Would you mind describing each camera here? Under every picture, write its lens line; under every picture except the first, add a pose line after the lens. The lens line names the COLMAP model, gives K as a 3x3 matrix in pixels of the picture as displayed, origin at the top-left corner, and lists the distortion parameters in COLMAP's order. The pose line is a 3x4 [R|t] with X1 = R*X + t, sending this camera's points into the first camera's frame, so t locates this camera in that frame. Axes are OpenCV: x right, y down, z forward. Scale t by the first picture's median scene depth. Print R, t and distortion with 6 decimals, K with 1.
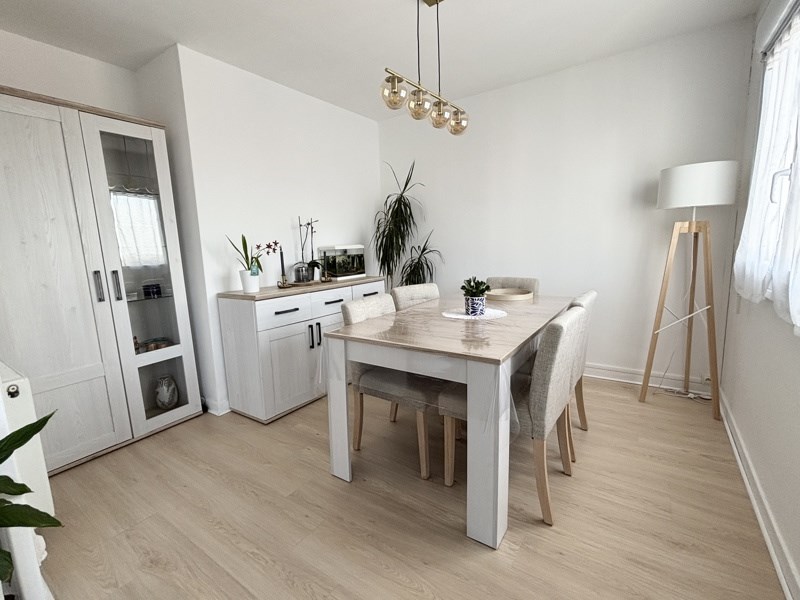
lens RADIAL K [[359.3, 0, 400.0], [0, 359.3, 300.0], [0, 0, 1]] dist [-0.011463, 0.000135]
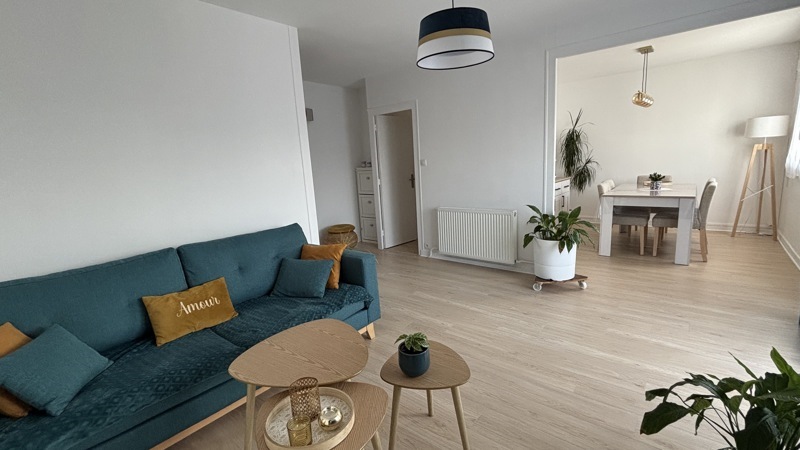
lens RADIAL K [[355.4, 0, 400.0], [0, 355.4, 225.0], [0, 0, 1]] dist [-0.000819, -0.000170]
pose [[0.995894, -0.003296, -0.090465, -1.033646], [0.006178, 0.999482, 0.031595, 0.159609], [0.090314, -0.032024, 0.995398, -1.179098]]
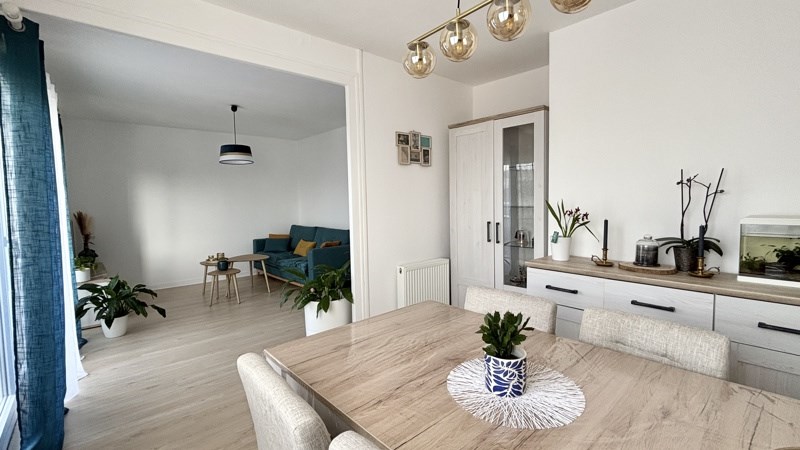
lens RADIAL K [[355.4, 0, 400.0], [0, 355.4, 225.0], [0, 0, 1]] dist [-0.000819, -0.000170]
pose [[-0.229713, 0.112586, -0.966725, 0.653803], [-0.123913, 0.981820, 0.143788, -0.218888], [0.965338, 0.152820, -0.211586, 0.869745]]
